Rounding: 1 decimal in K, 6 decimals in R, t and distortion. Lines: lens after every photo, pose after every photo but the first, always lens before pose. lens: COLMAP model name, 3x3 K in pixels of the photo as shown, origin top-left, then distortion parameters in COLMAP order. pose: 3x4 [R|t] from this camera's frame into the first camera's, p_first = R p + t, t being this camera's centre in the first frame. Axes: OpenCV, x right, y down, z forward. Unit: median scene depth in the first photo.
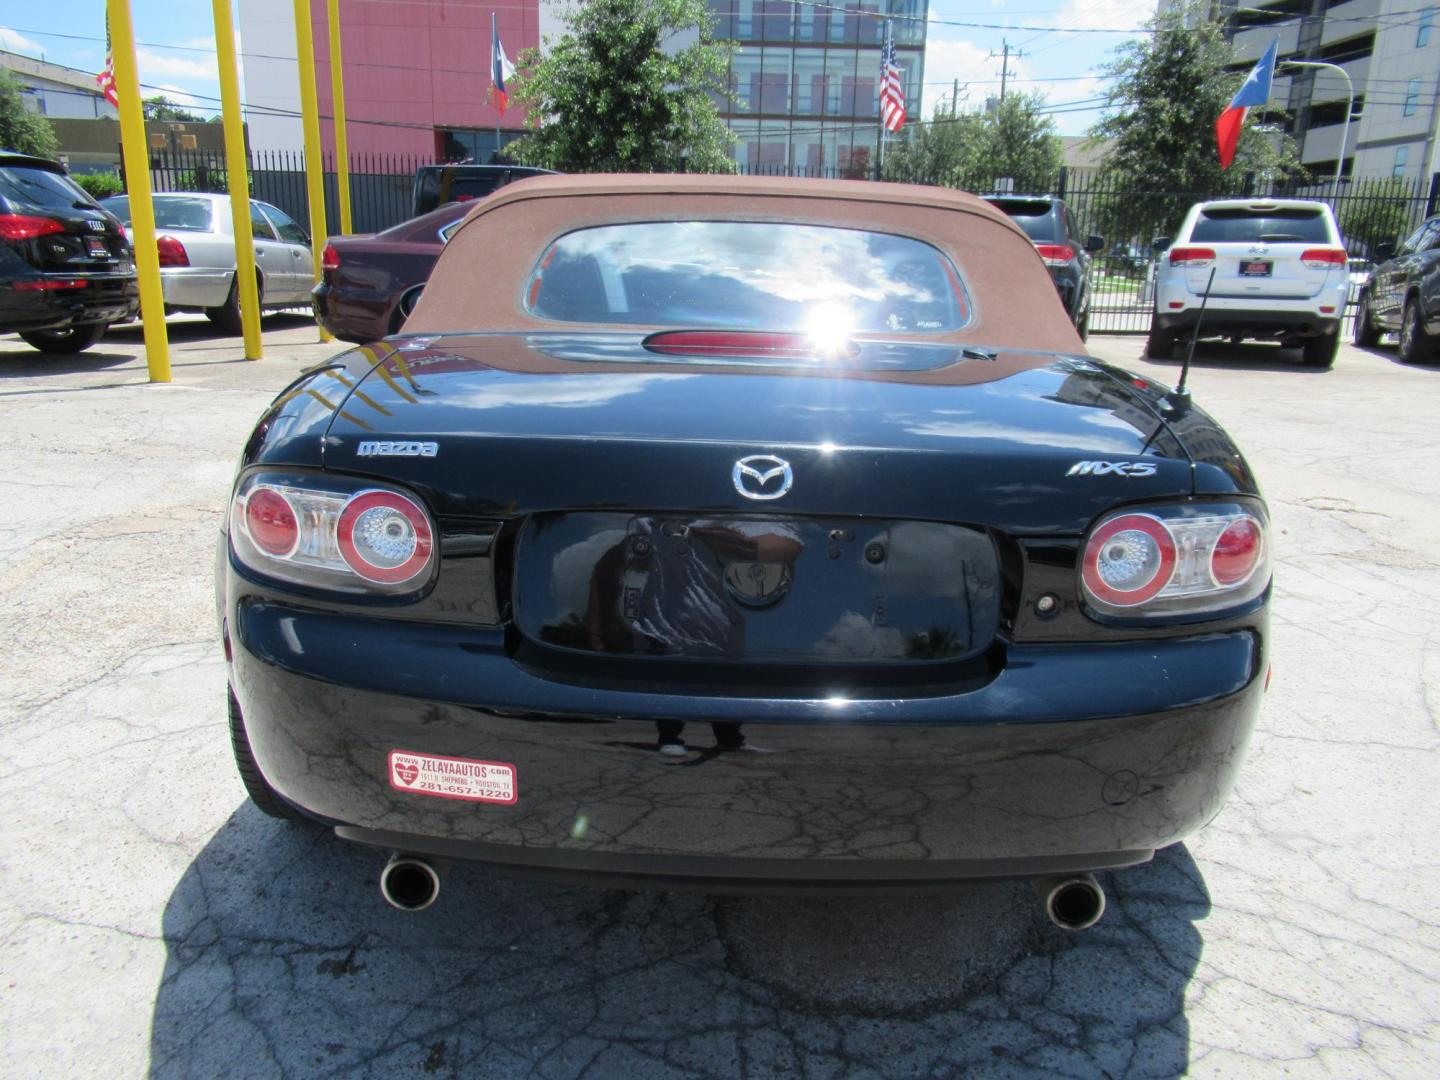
lens RADIAL K [[1050.9, 0, 711.6], [0, 1050.9, 535.5], [0, 0, 1]] dist [0.009441, -0.005081]
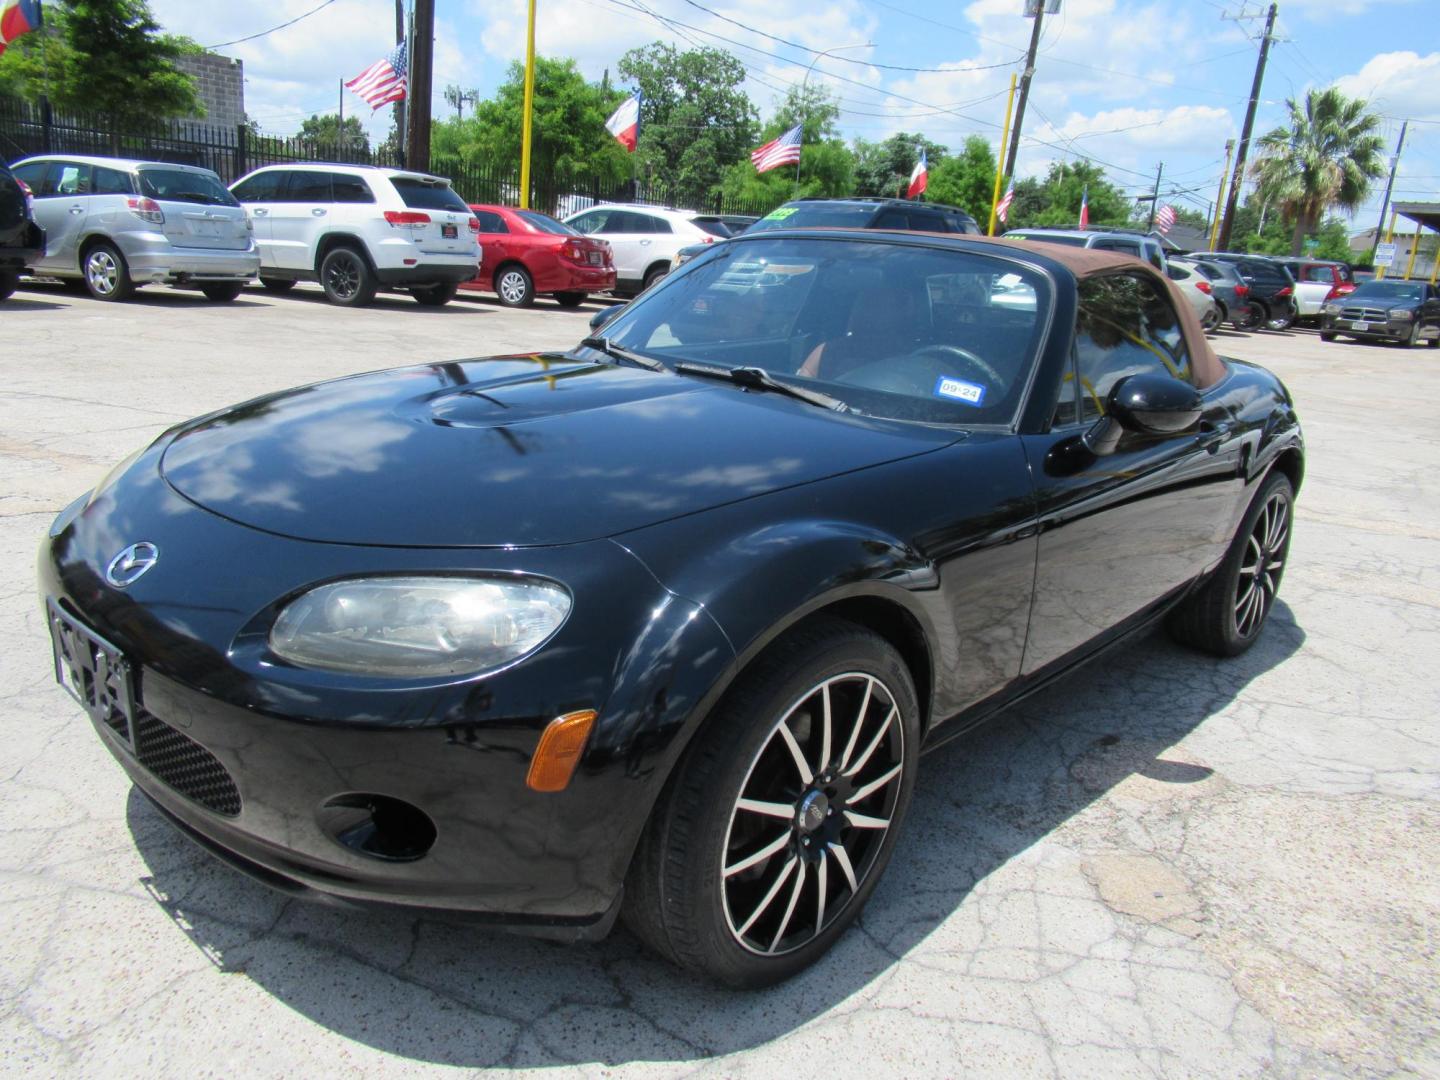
lens RADIAL K [[1050.9, 0, 739.9], [0, 1050.9, 550.2], [0, 0, 1]] dist [0.009441, -0.005081]
pose [[-0.736760, -0.265149, 0.621997, -0.189407], [0.087123, 0.875009, 0.476202, -0.178018], [-0.670518, 0.405037, -0.621571, 0.597032]]
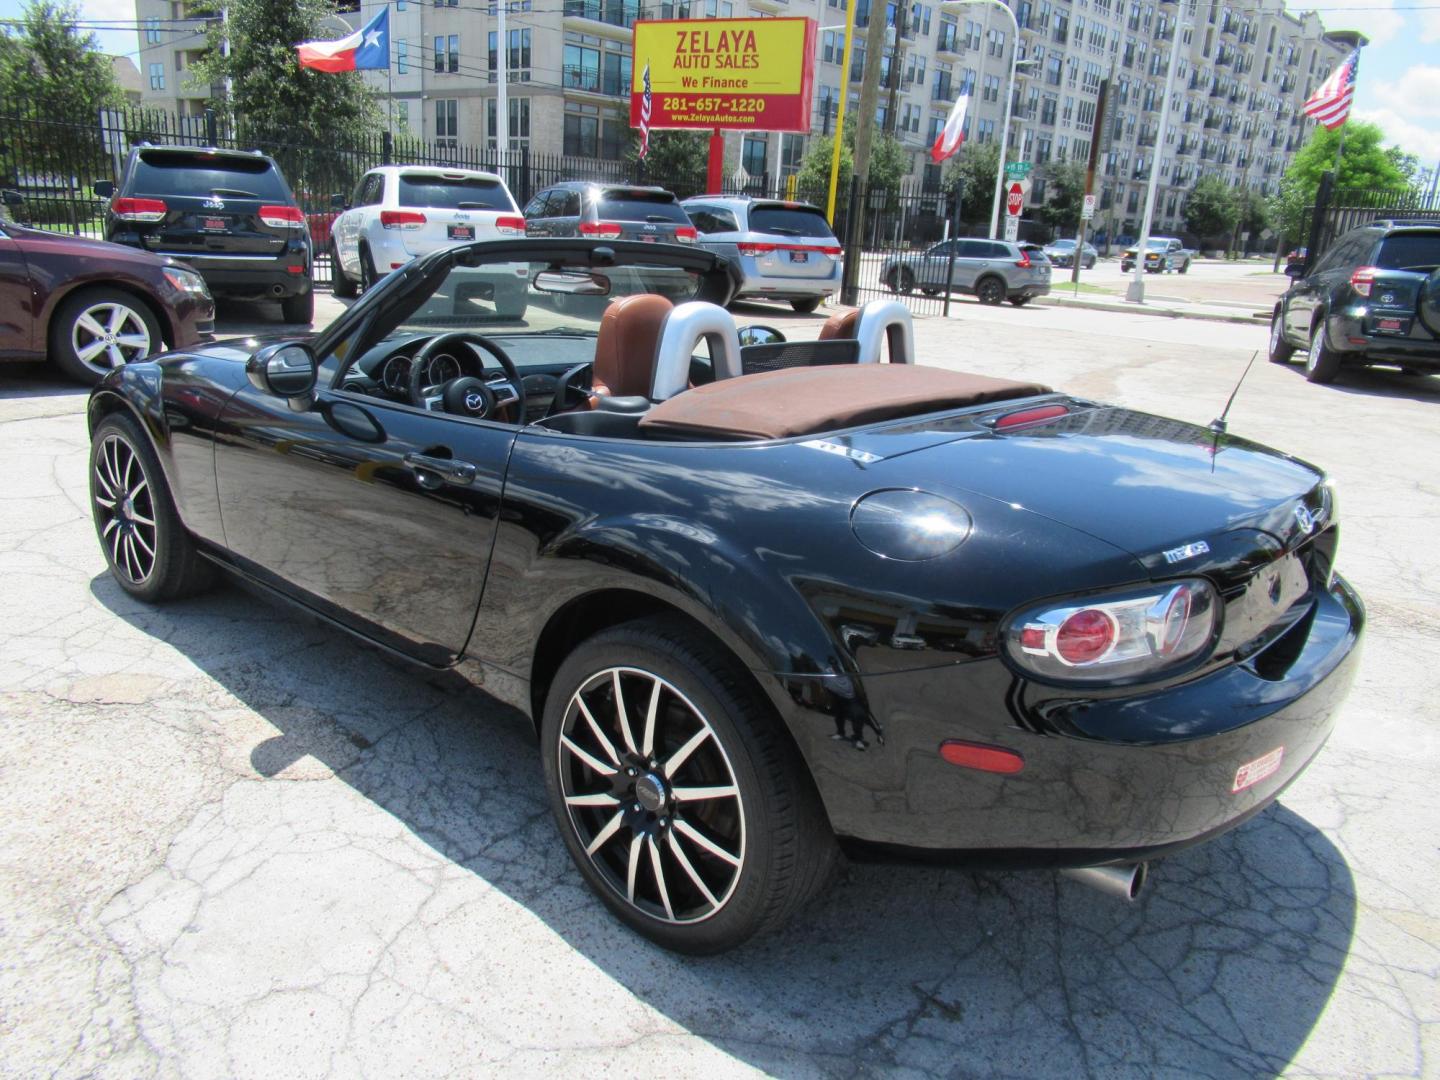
lens RADIAL K [[1050.9, 0, 706.9], [0, 1050.9, 540.0], [0, 0, 1]] dist [0.009441, -0.005081]
pose [[0.670292, -0.200547, 0.714486, -0.227074], [0.156577, 0.979337, 0.127995, -0.049751], [-0.725391, 0.026078, 0.687842, 0.074615]]
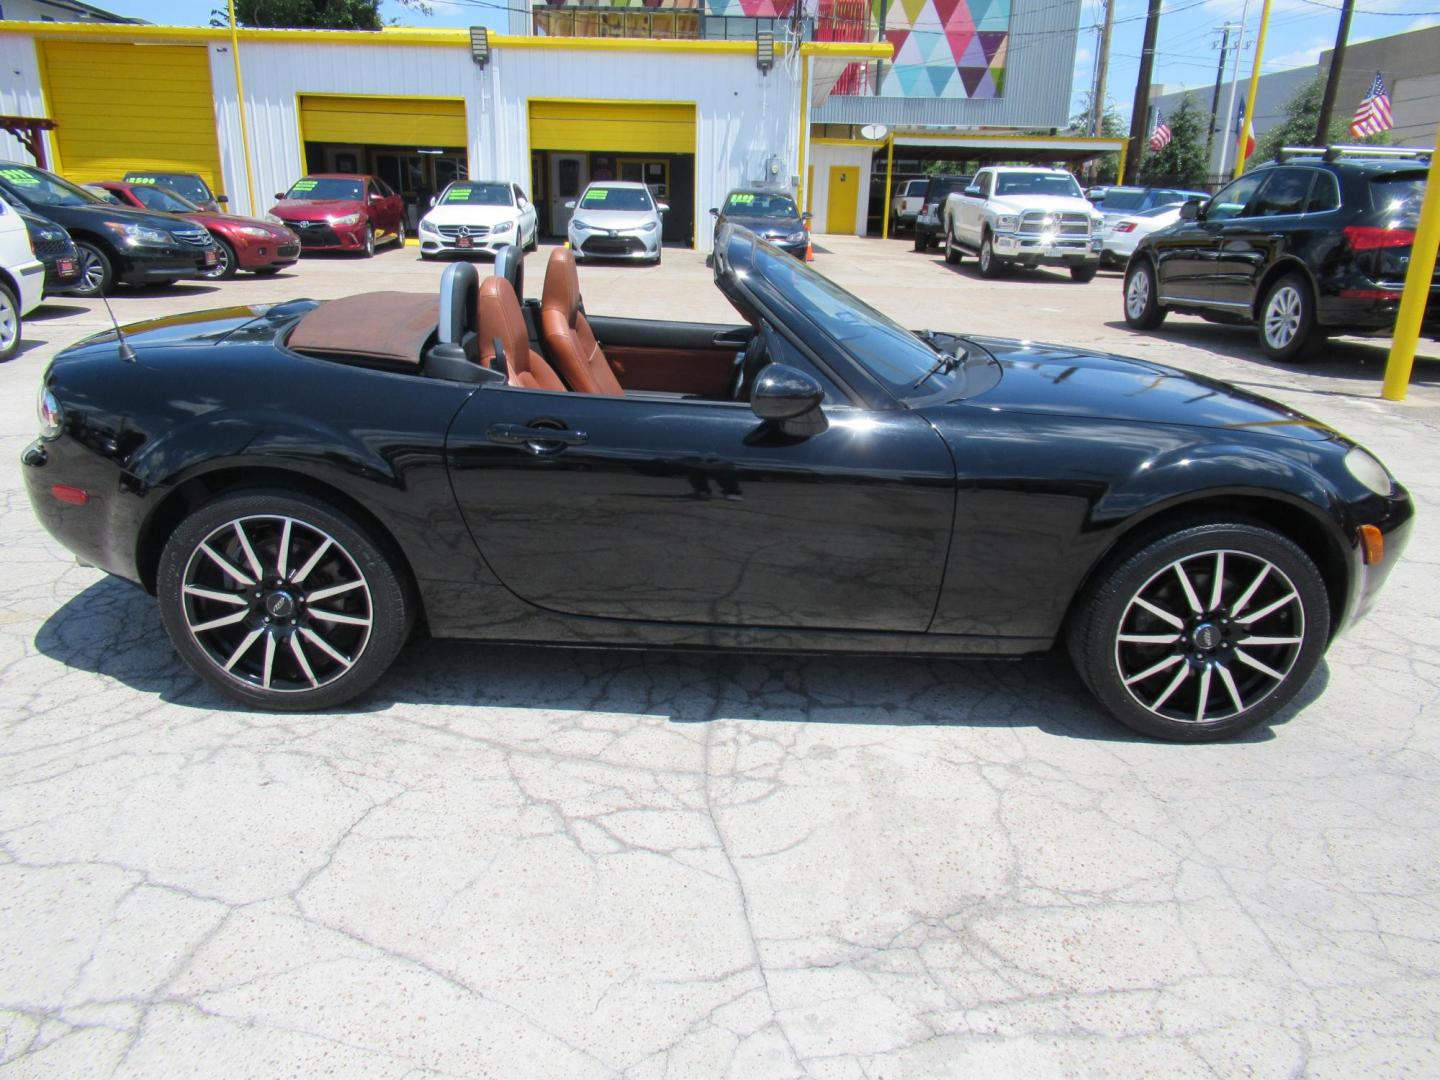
lens RADIAL K [[1050.9, 0, 719.4], [0, 1050.9, 554.5], [0, 0, 1]] dist [0.009441, -0.005081]
pose [[0.005900, 0.303490, -0.952816, 0.380935], [-0.288057, 0.912960, 0.289012, -0.105054], [0.957595, 0.272760, 0.092809, 0.319736]]
